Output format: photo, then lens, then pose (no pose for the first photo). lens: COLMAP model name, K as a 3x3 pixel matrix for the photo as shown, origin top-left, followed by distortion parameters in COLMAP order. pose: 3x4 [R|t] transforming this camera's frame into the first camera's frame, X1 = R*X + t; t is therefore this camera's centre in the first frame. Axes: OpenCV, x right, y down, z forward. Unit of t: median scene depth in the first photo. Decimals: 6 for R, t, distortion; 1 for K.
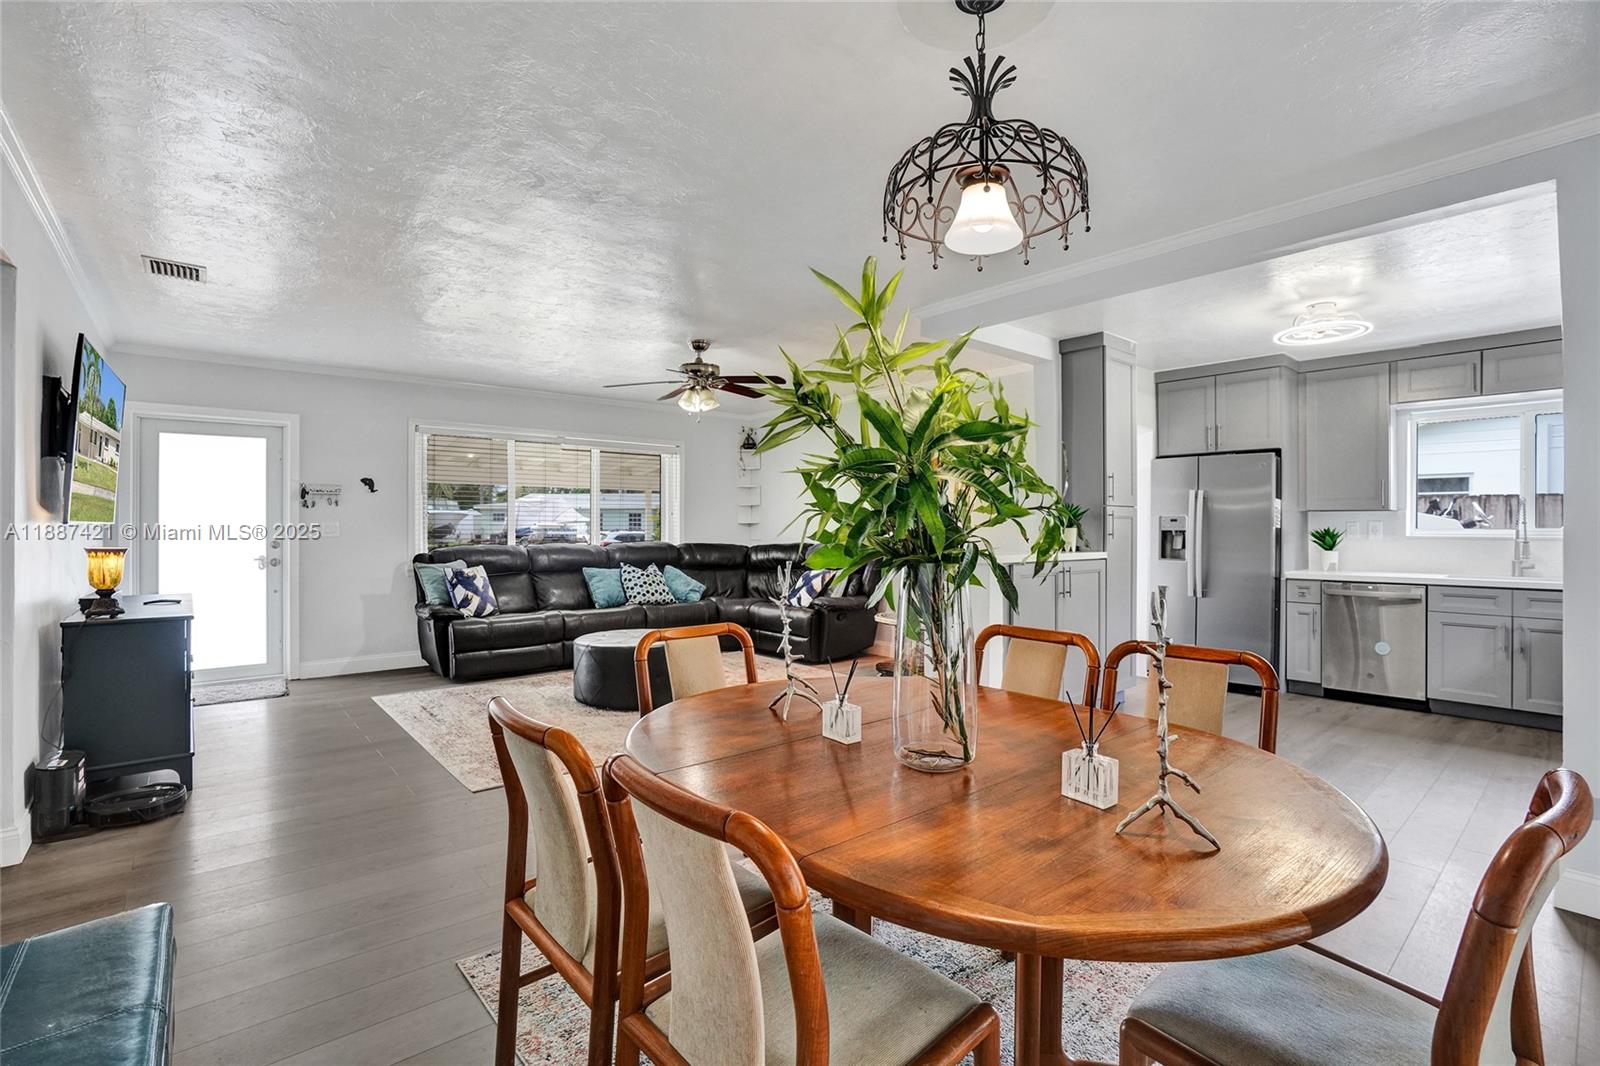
lens RADIAL K [[785.7, 0, 795.9], [0, 785.7, 523.2], [0, 0, 1]] dist [-0.050990, 0.031483]
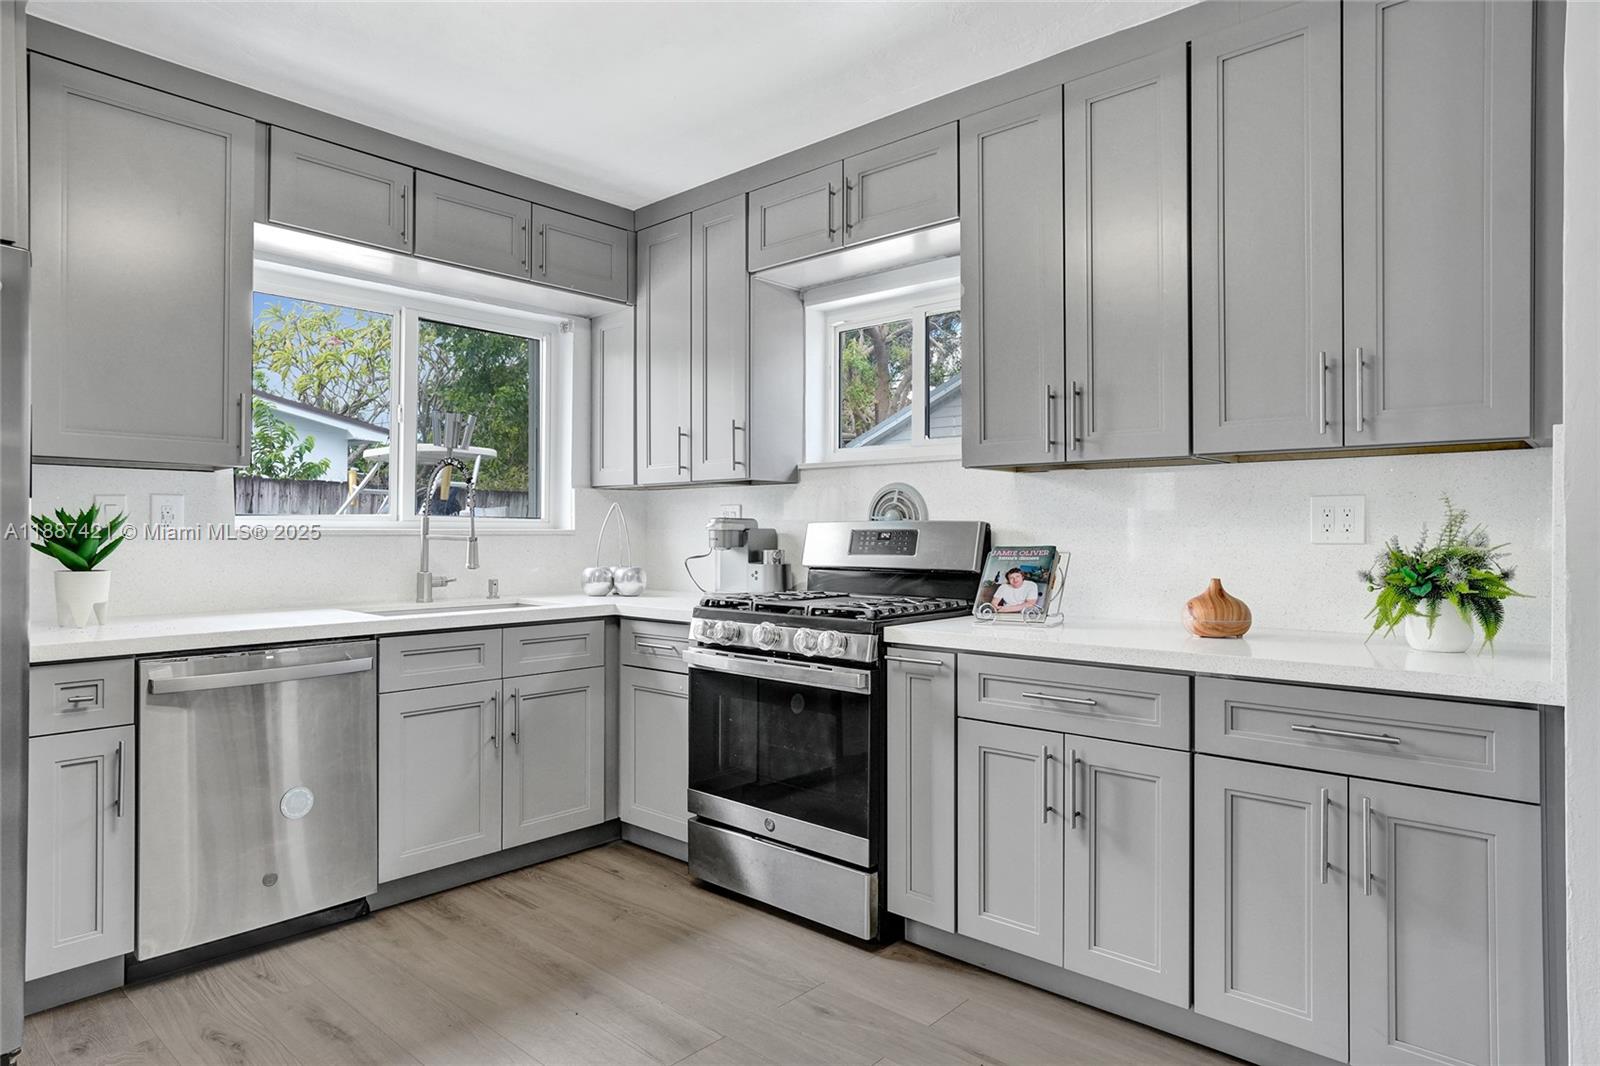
lens RADIAL K [[932.0, 0, 843.8], [0, 932.0, 529.6], [0, 0, 1]] dist [-0.003258, 0.000909]
pose [[-0.108842, 0.000858, 0.994059, 0.226234], [-0.006838, 0.999975, -0.001612, 0.015013], [-0.994036, -0.006973, -0.108833, 0.721053]]
